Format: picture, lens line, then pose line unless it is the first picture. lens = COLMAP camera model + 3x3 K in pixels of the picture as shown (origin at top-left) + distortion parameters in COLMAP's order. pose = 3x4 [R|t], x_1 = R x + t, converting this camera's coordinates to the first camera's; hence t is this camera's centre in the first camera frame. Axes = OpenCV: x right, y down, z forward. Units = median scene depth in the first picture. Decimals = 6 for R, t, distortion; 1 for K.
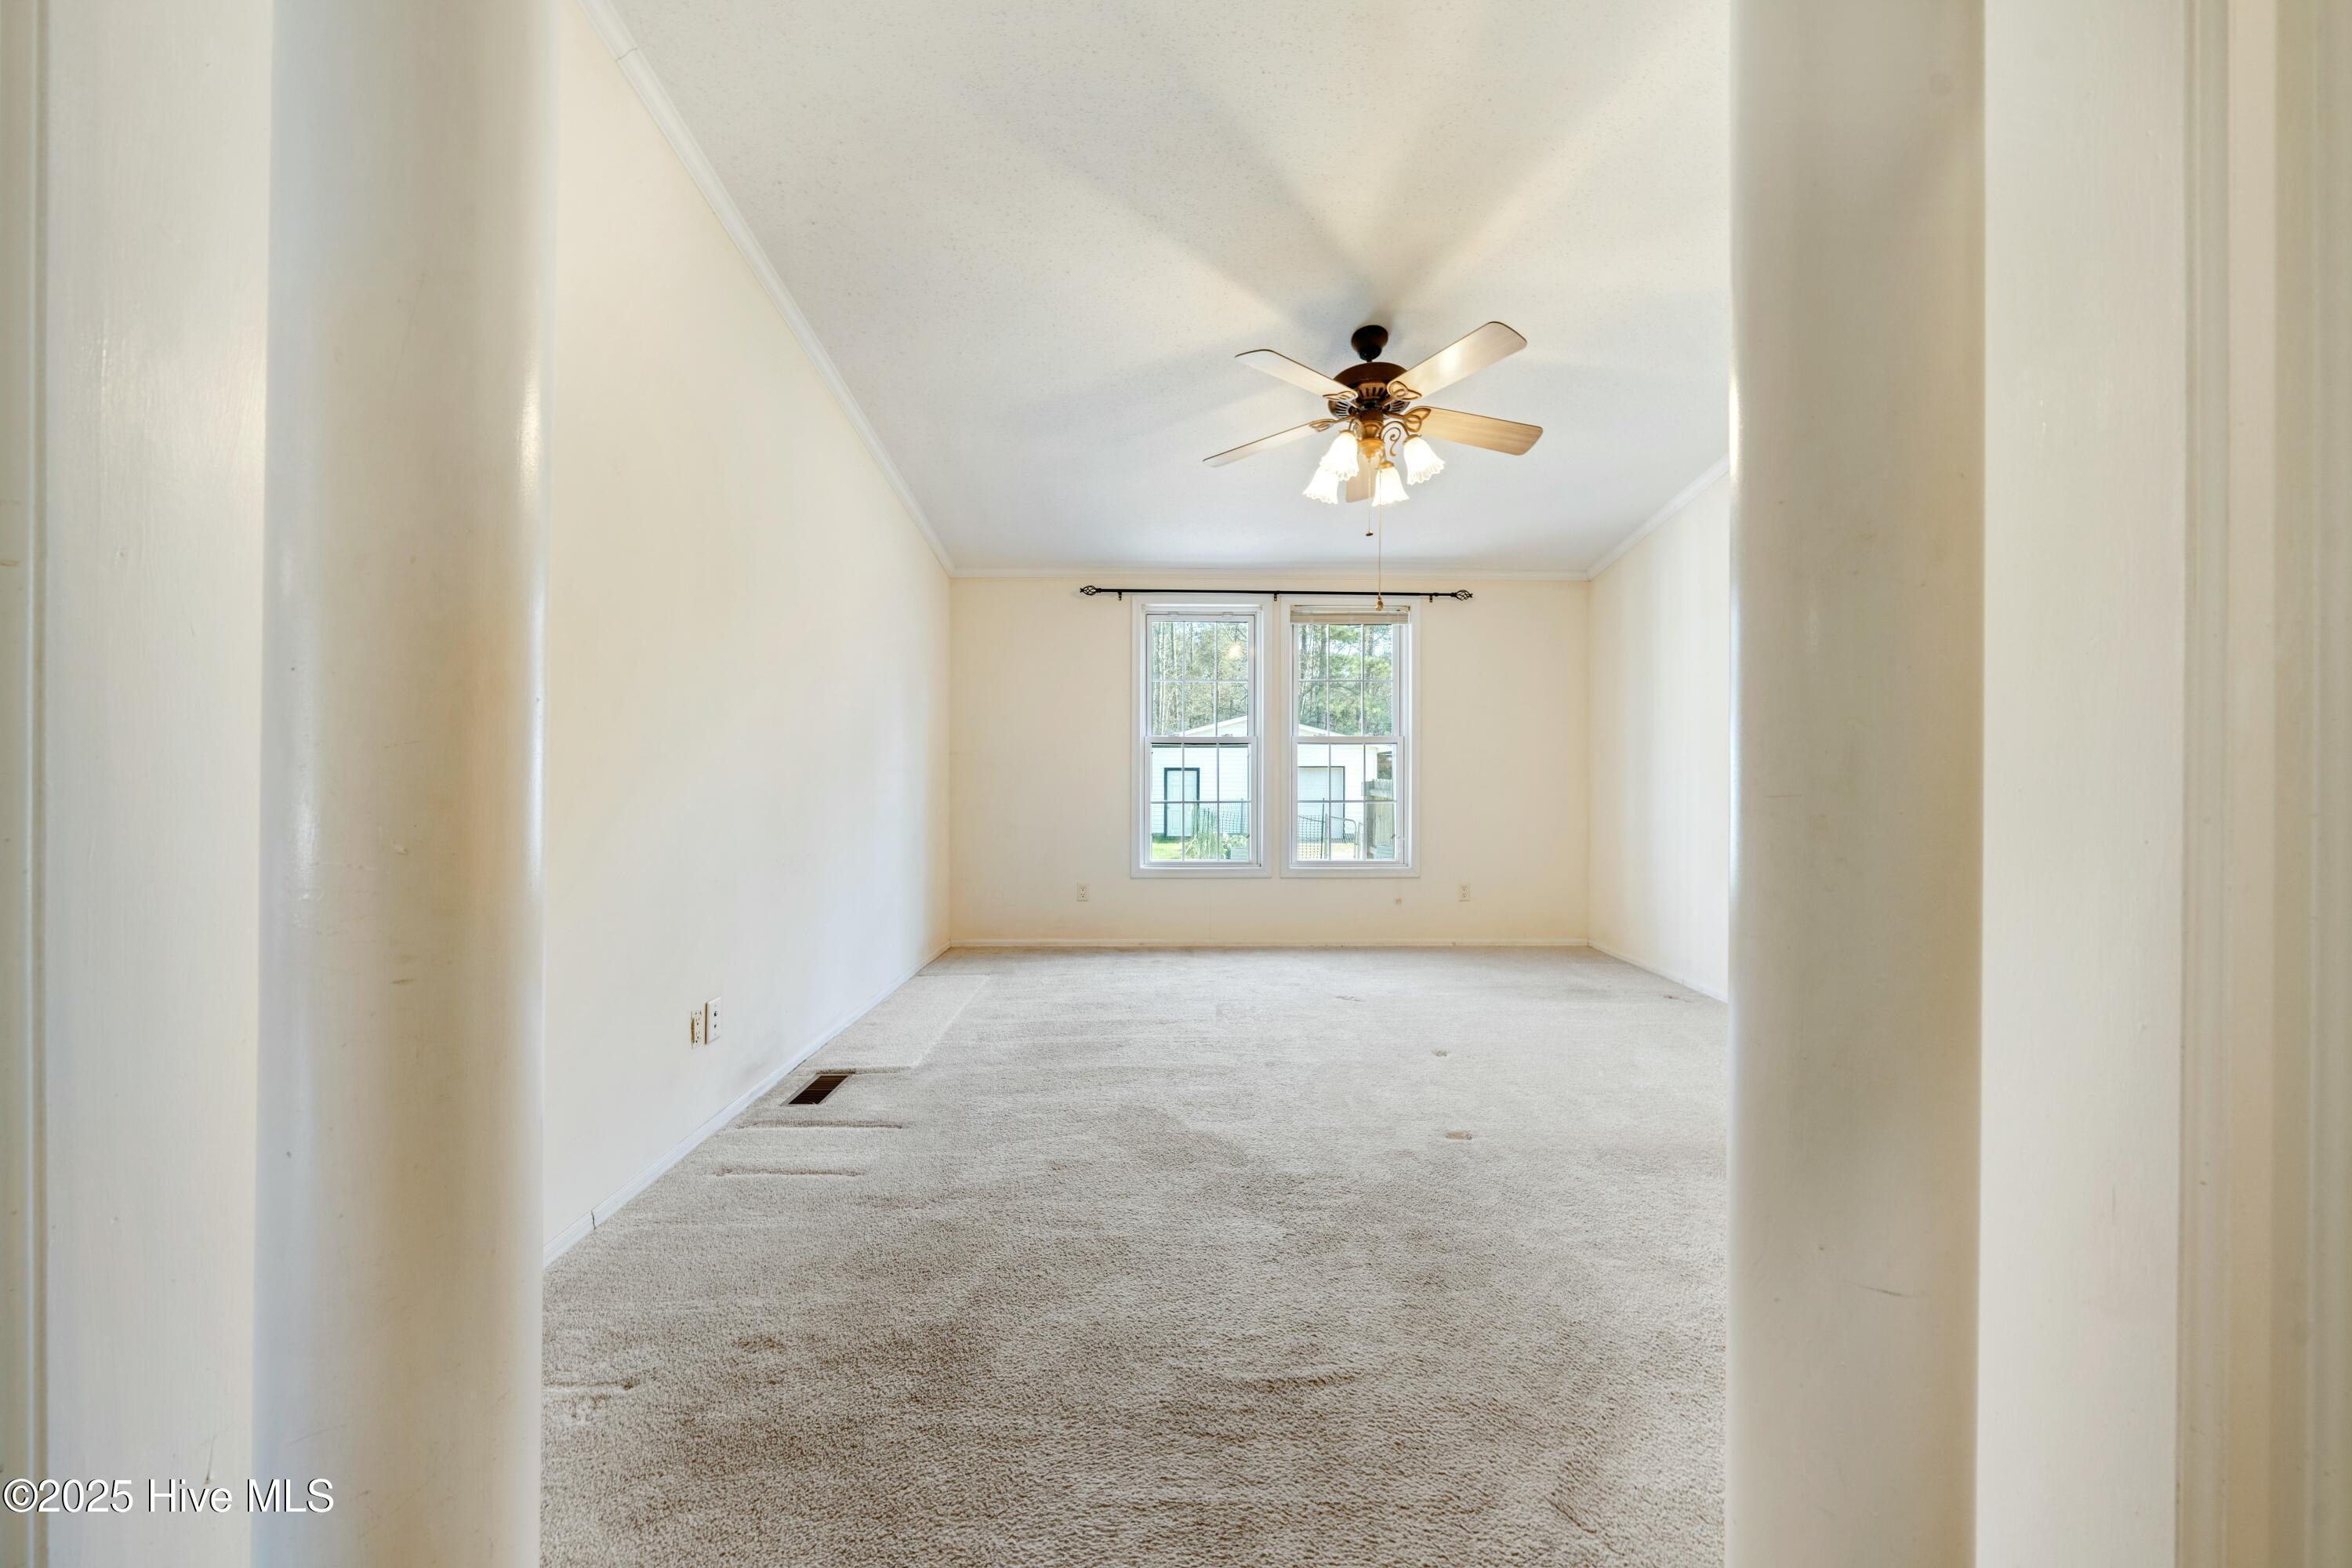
lens RADIAL K [[794.0, 0, 1176.1], [0, 794.0, 774.0], [0, 0, 1]] dist [0.002367, 0.000483]
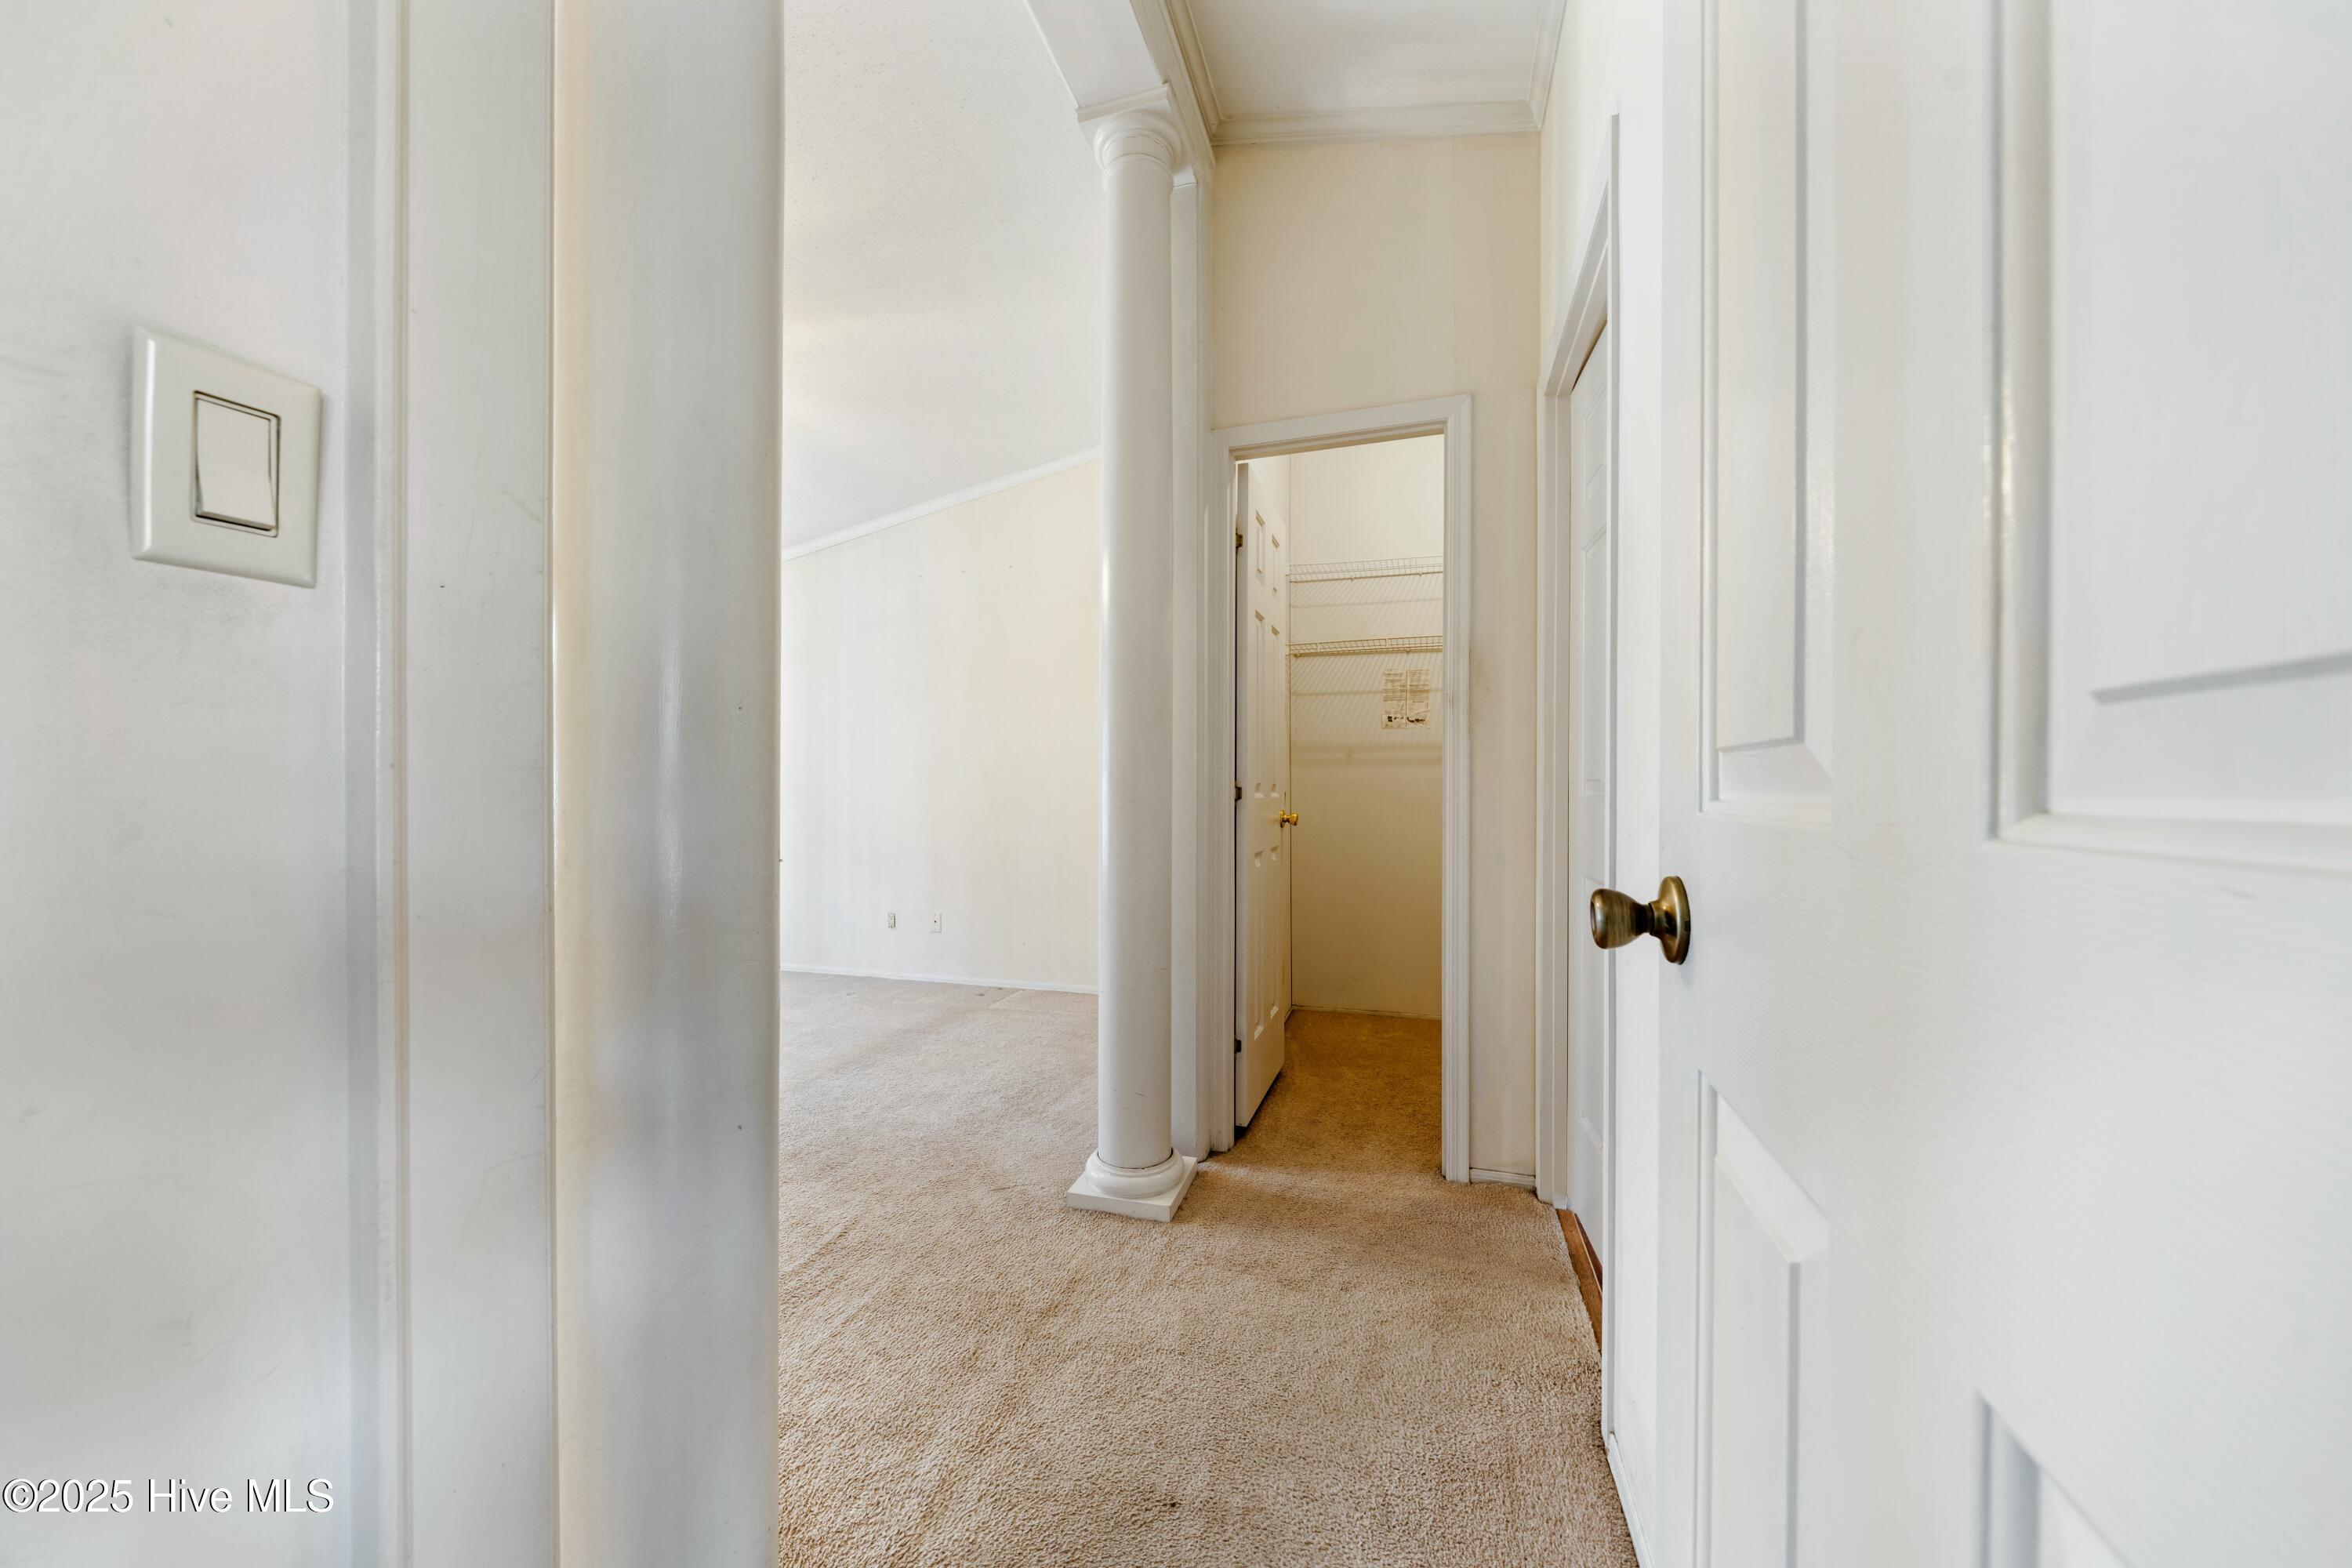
lens RADIAL K [[794.0, 0, 1179.2], [0, 794.0, 791.2], [0, 0, 1]] dist [0.002367, 0.000483]
pose [[0.313173, 0.001710, 0.949695, -0.926695], [0.000491, 0.999998, -0.001962, 0.002104], [-0.949696, 0.001080, 0.313172, 0.017409]]
